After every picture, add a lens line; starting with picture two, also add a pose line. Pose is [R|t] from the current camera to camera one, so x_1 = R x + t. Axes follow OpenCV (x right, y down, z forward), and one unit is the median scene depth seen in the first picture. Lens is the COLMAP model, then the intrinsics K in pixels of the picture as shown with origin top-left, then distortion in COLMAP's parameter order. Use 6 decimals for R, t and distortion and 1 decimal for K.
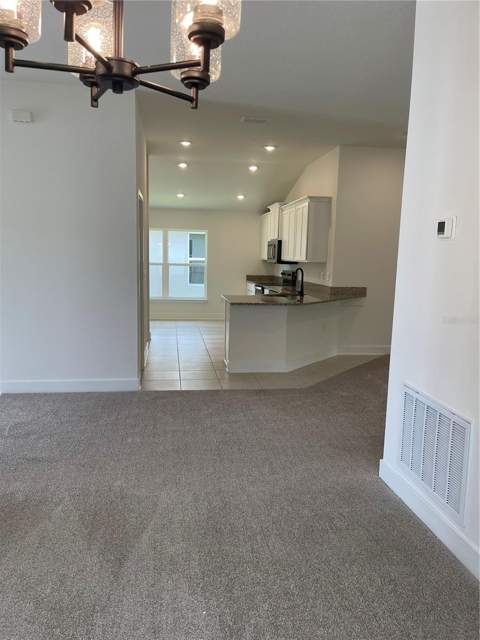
lens RADIAL K [[486.7, 0, 240.0], [0, 486.7, 320.0], [0, 0, 1]] dist [0.041846, -0.002182]
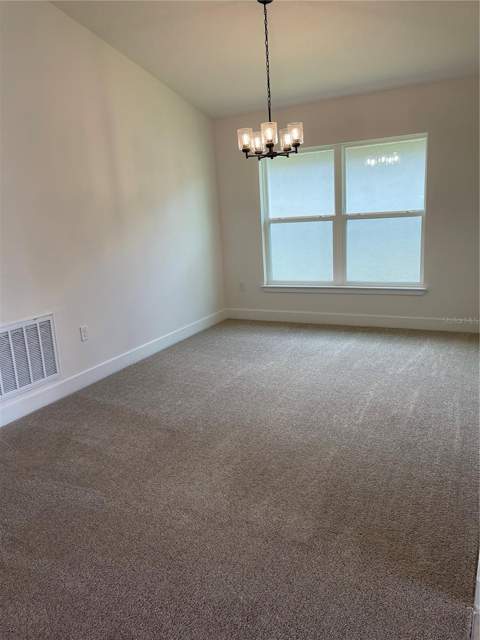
lens RADIAL K [[486.7, 0, 240.0], [0, 486.7, 320.0], [0, 0, 1]] dist [0.041846, -0.002182]
pose [[-0.815890, -0.108546, 0.567927, -0.348161], [0.120136, 0.928962, 0.350139, -0.097213], [-0.565588, 0.353903, -0.744891, 0.656742]]
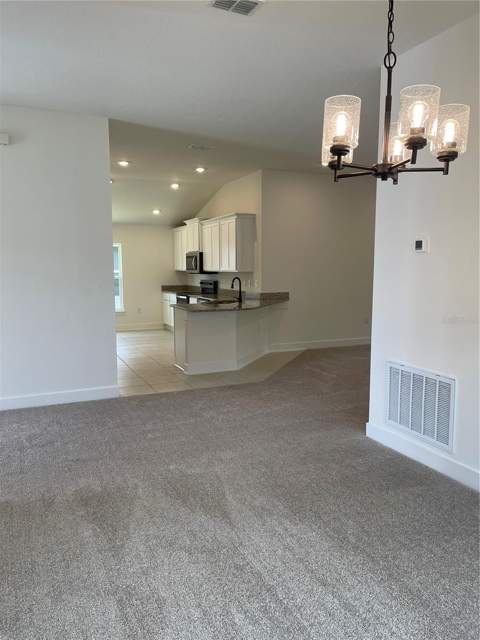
lens RADIAL K [[486.7, 0, 240.0], [0, 486.7, 320.0], [0, 0, 1]] dist [0.041846, -0.002182]
pose [[0.960178, -0.056270, 0.273662, -0.181802], [0.061459, 0.998055, -0.010417, 0.003485], [-0.272544, 0.026821, 0.961769, -0.076514]]
